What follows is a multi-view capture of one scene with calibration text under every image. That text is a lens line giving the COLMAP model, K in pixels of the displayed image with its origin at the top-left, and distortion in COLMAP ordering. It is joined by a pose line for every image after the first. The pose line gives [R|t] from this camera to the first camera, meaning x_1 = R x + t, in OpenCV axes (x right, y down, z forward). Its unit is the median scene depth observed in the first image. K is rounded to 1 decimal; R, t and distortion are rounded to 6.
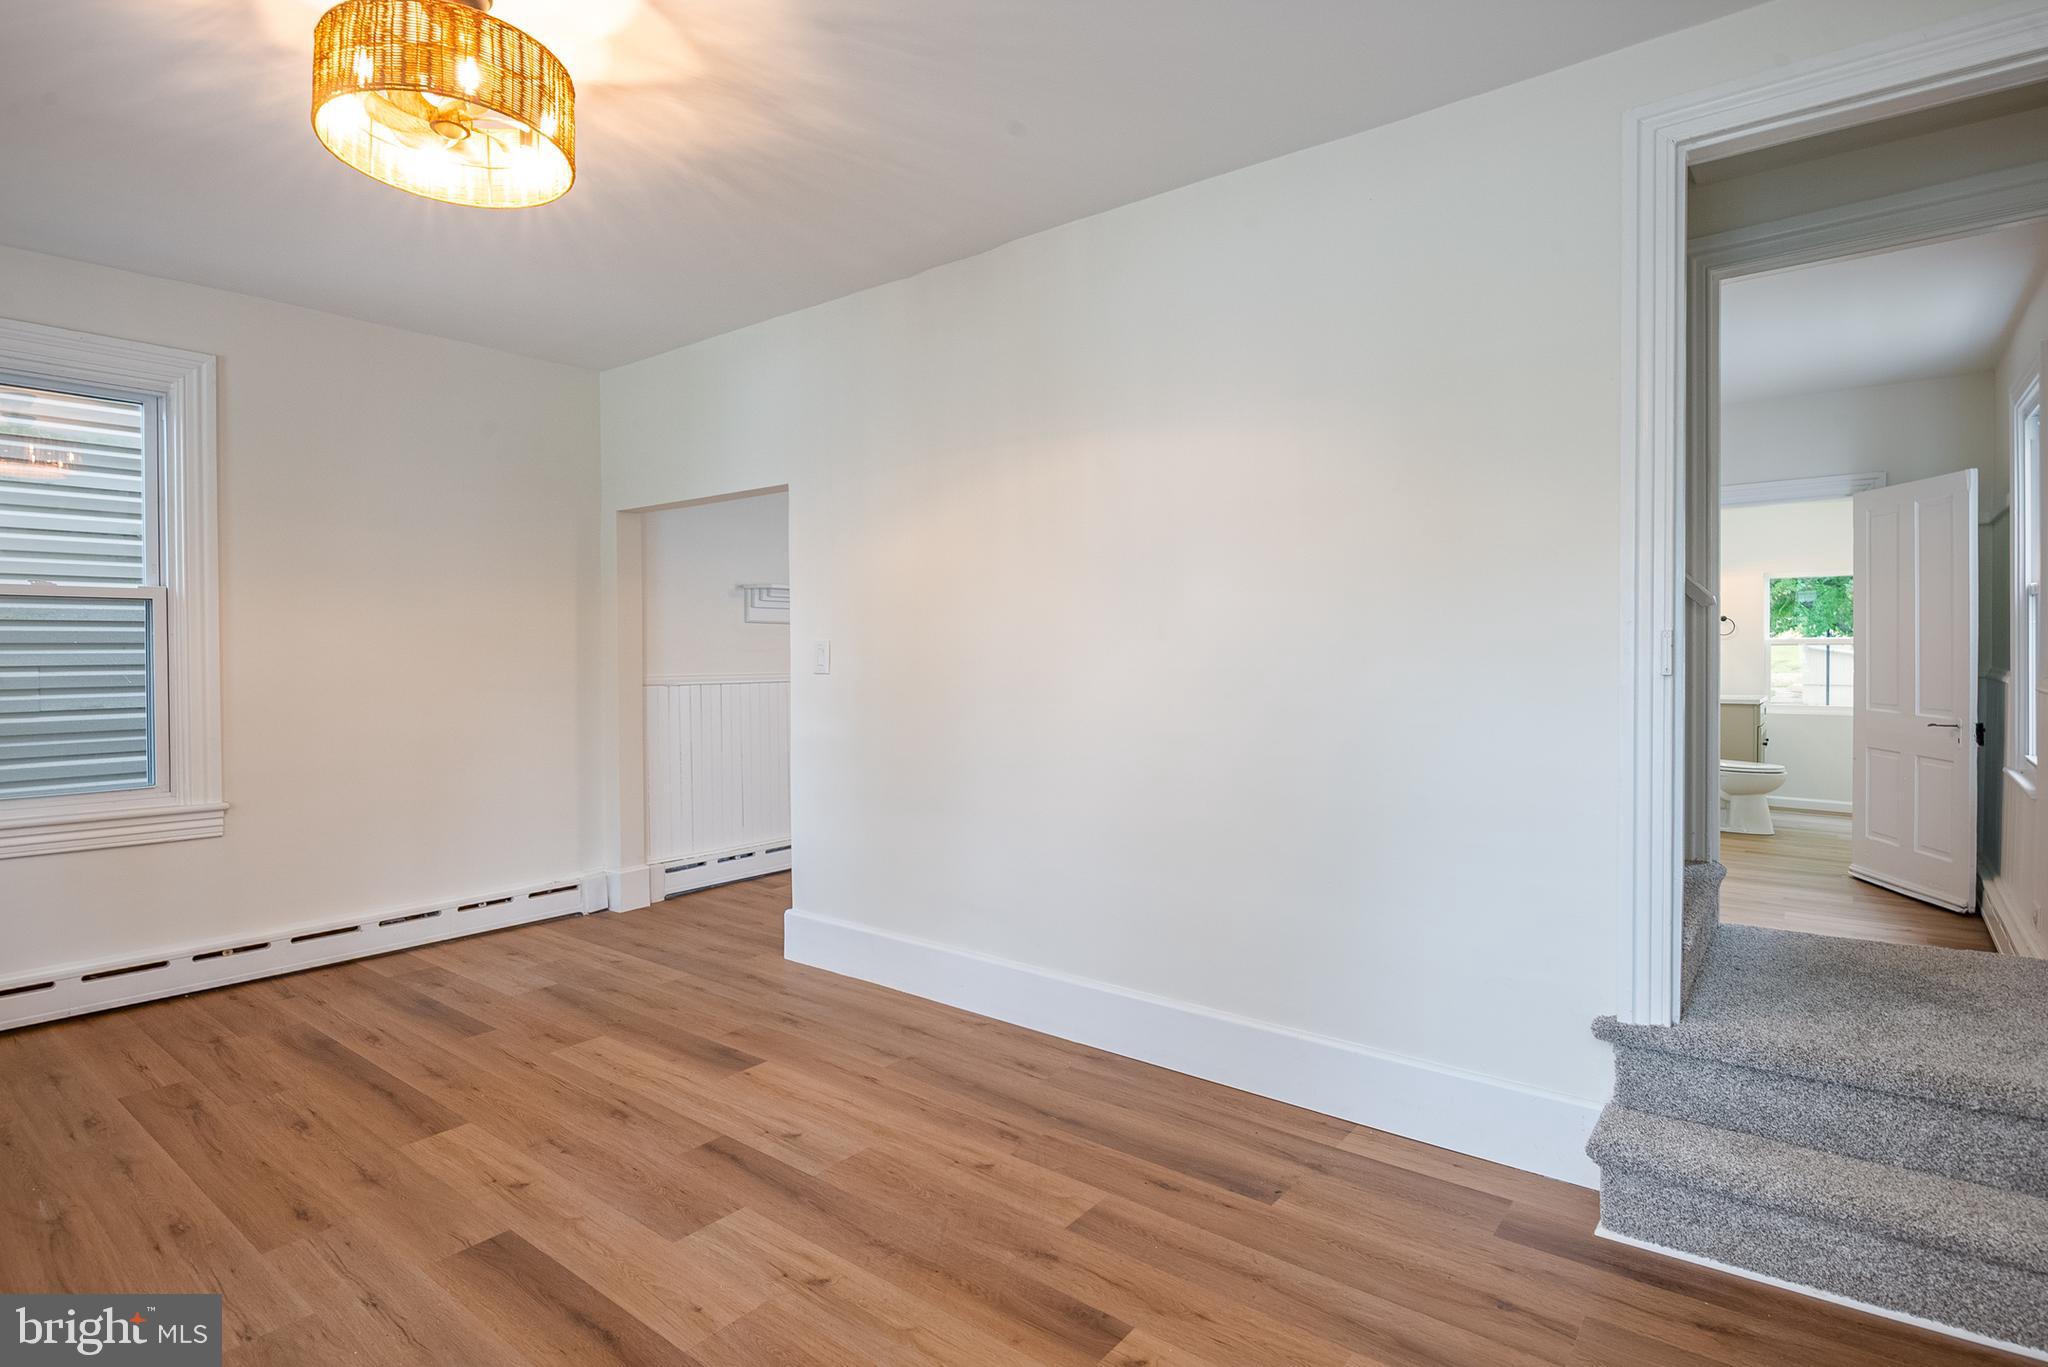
lens RADIAL K [[1001.9, 0, 1059.7], [0, 1001.9, 663.7], [0, 0, 1]] dist [-0.004864, -0.003863]
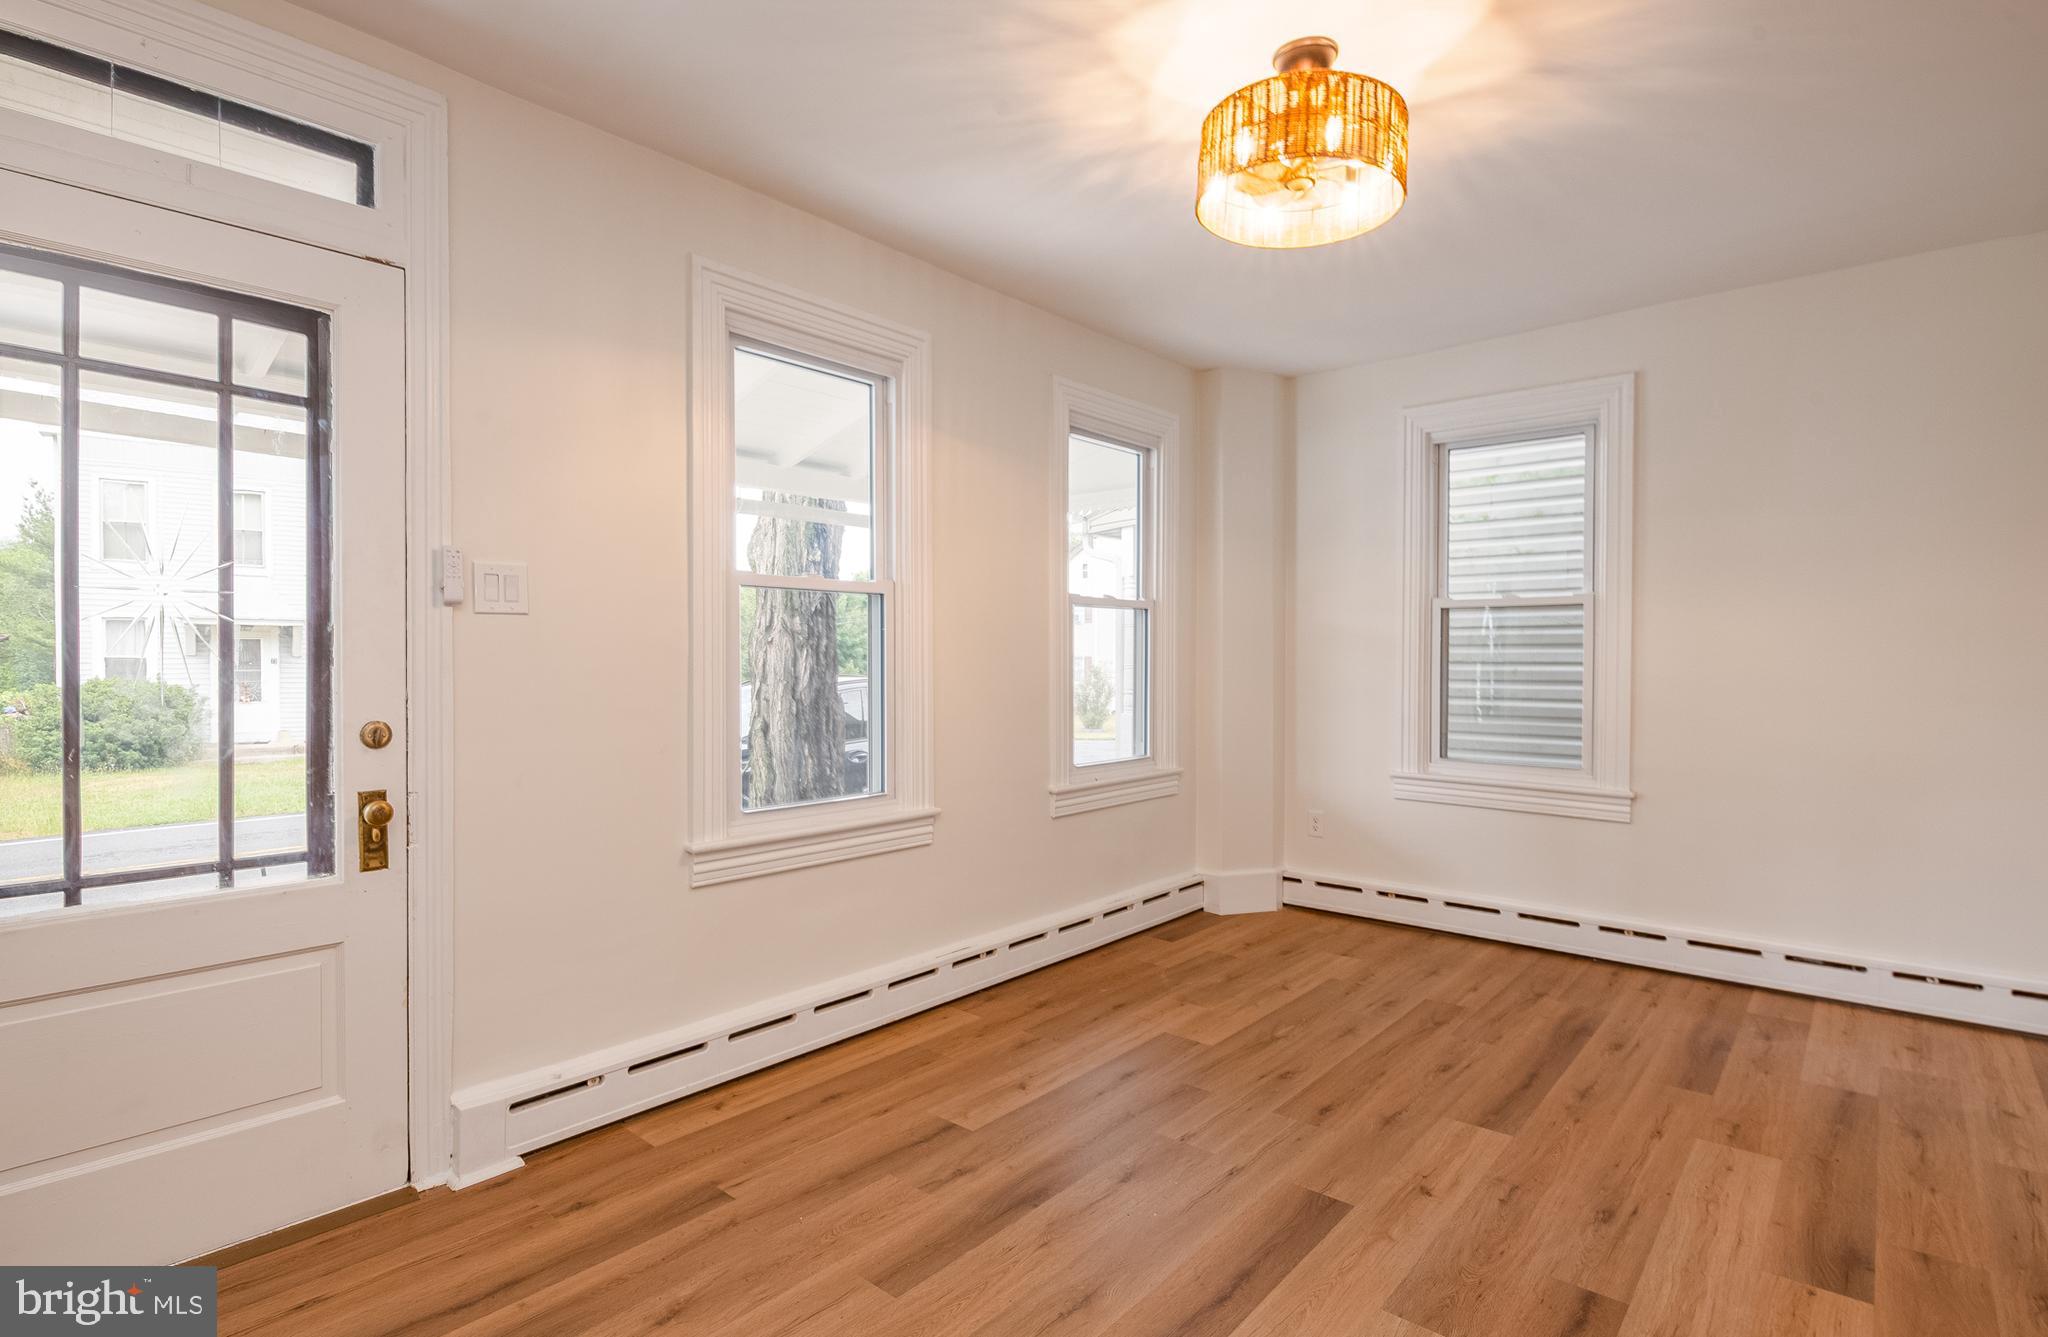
lens RADIAL K [[1048.3, 0, 1006.6], [0, 1048.3, 671.3], [0, 0, 1]] dist [-0.003235, -0.003754]
pose [[-0.081217, 0.020596, -0.996484, 0.456619], [-0.011588, 0.999699, 0.021607, -0.008765], [0.996629, 0.013302, -0.080954, 0.588937]]
